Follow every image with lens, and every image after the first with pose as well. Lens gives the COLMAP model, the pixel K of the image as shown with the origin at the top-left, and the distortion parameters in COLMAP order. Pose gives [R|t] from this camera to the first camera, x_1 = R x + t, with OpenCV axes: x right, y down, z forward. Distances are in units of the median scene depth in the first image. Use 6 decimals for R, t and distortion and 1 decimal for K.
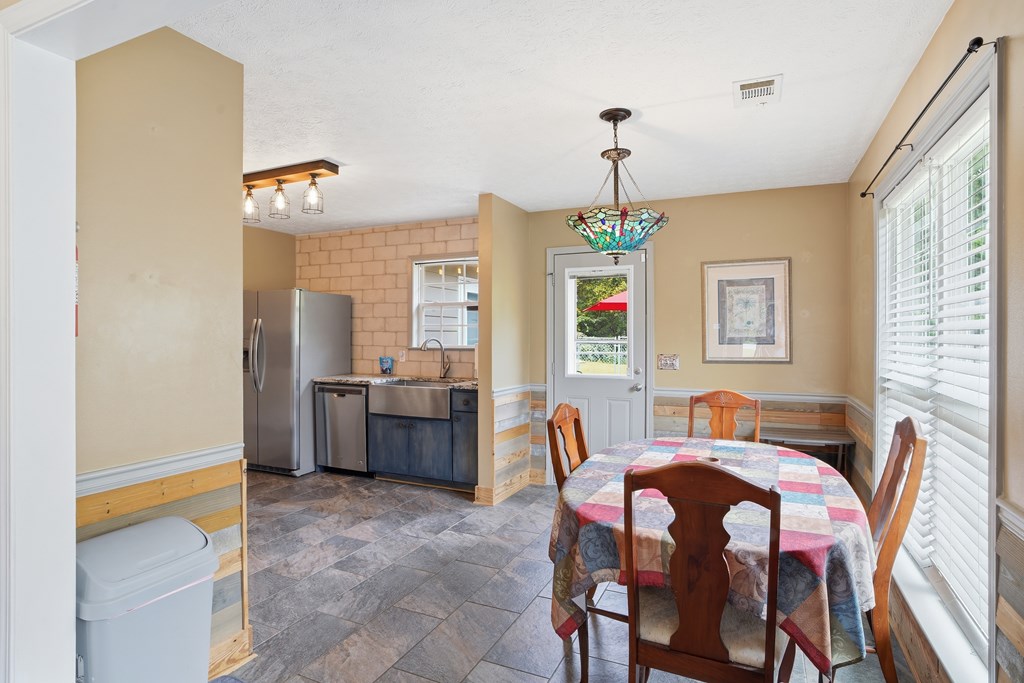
lens RADIAL K [[529.8, 0, 512.0], [0, 529.8, 341.5], [0, 0, 1]] dist [-0.038720, 0.015353]
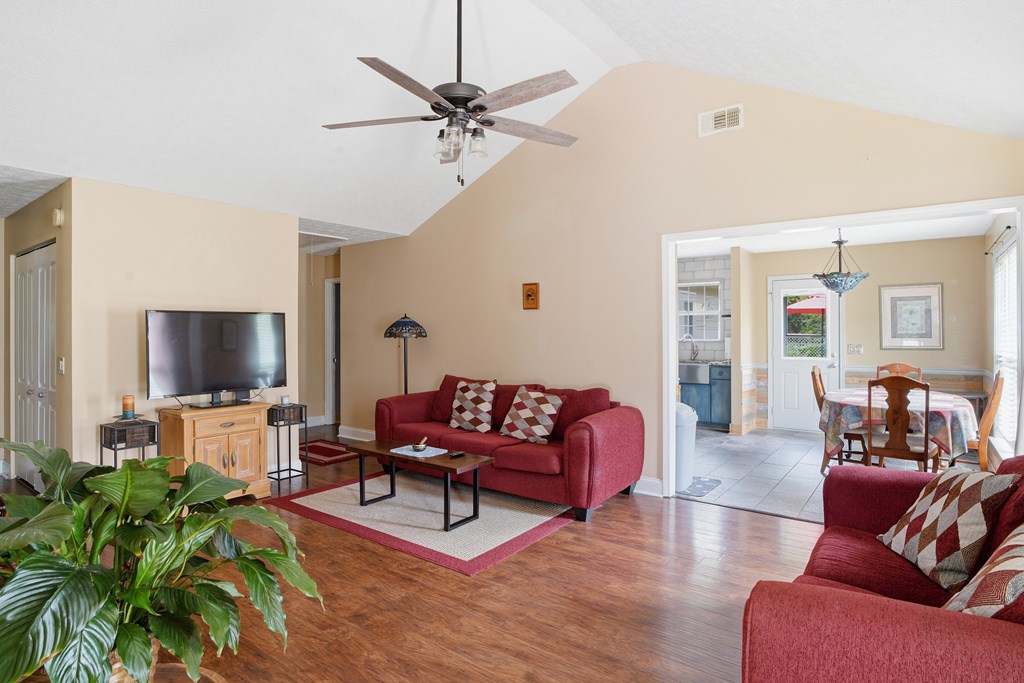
lens RADIAL K [[551.0, 0, 508.2], [0, 551.0, 332.4], [0, 0, 1]] dist [-0.048536, 0.022461]
pose [[0.977529, -0.002964, -0.210781, -0.411027], [0.000494, 0.999931, -0.011770, 0.008546], [0.210801, 0.011401, 0.977462, -0.872626]]
